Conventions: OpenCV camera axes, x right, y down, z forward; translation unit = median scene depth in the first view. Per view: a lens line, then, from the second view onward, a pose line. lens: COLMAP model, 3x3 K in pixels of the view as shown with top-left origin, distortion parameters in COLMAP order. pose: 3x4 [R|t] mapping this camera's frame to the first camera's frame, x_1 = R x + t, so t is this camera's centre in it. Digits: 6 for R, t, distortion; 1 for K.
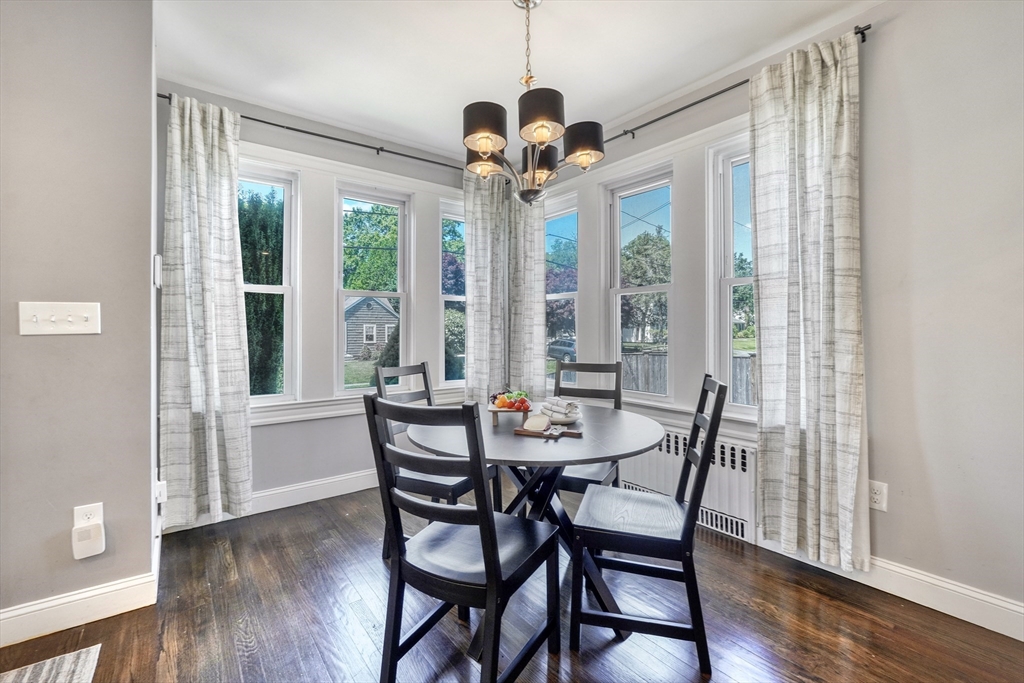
lens RADIAL K [[436.5, 0, 511.2], [0, 436.5, 339.4], [0, 0, 1]] dist [-0.013509, 0.006909]
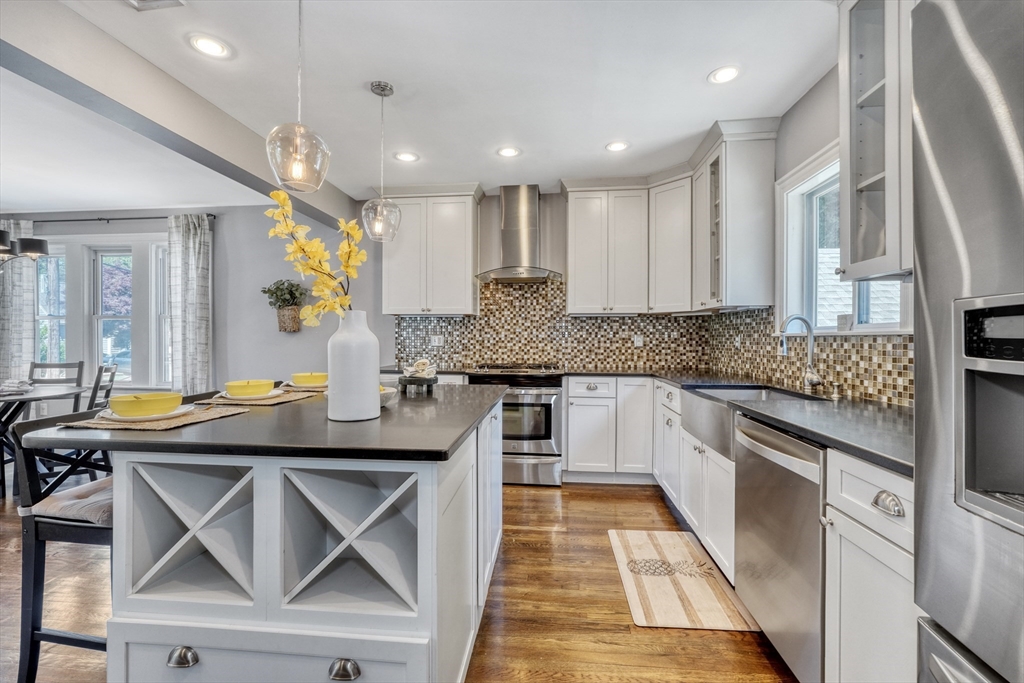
lens RADIAL K [[436.5, 0, 511.2], [0, 436.5, 339.4], [0, 0, 1]] dist [-0.013509, 0.006909]
pose [[0.696161, 0.001393, 0.717885, 0.222299], [0.012457, 0.999824, -0.014020, 0.010617], [-0.717778, 0.018703, 0.696021, -1.545168]]
